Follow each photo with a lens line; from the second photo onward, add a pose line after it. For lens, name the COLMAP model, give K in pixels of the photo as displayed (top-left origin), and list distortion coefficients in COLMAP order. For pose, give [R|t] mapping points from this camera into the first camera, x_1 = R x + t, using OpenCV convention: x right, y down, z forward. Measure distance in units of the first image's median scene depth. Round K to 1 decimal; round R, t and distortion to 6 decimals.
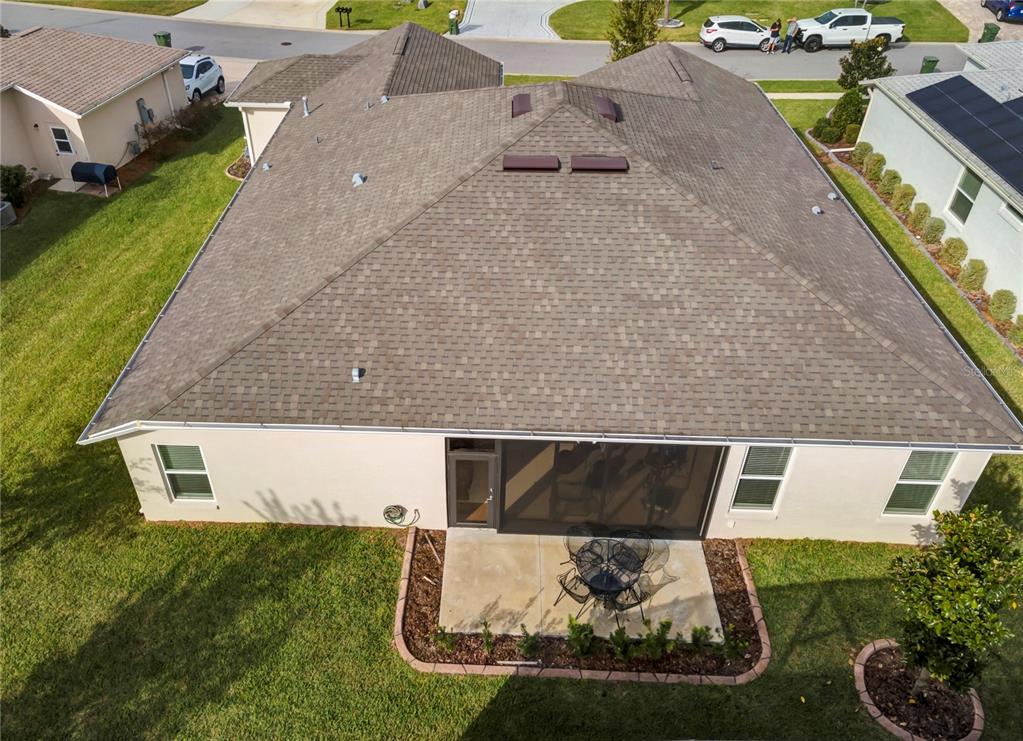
lens RADIAL K [[794.2, 0, 482.4], [0, 794.2, 371.3], [0, 0, 1]] dist [0.031240, 0.000289]
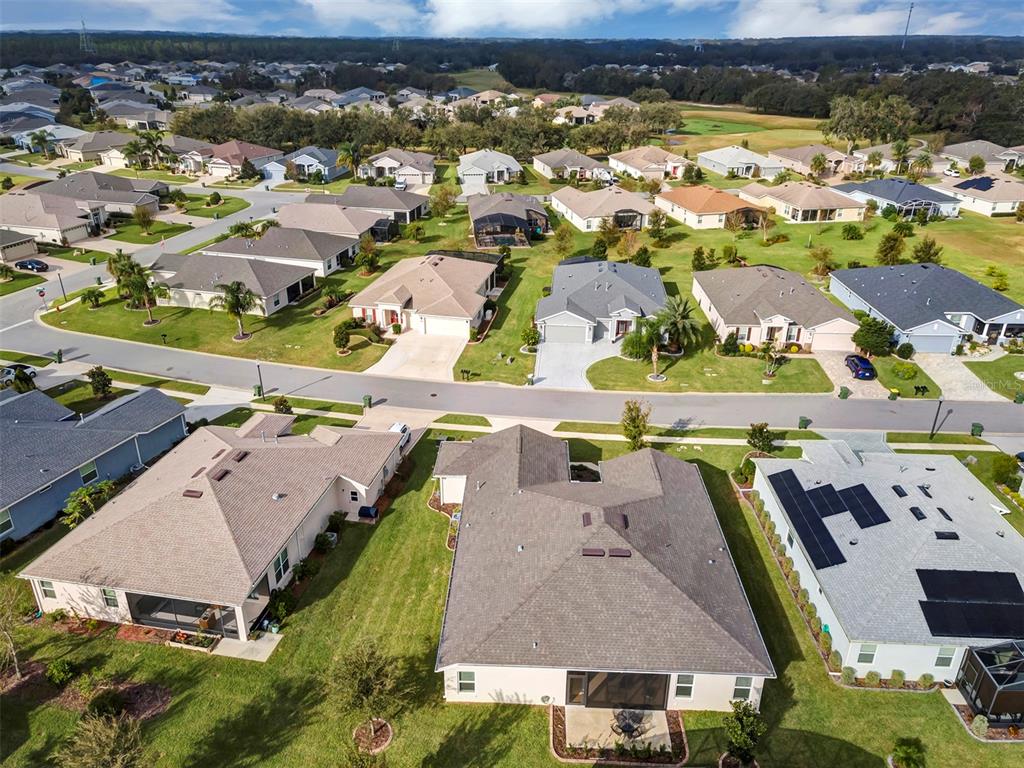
lens RADIAL K [[704.8, 0, 512.0], [0, 704.8, 384.0], [0, 0, 1]] dist [0.028327, 0.004422]
pose [[0.999949, -0.002858, -0.009651, -0.201732], [0.000655, 0.975278, -0.220981, -0.323407], [0.010044, 0.220963, 0.975230, -1.534525]]
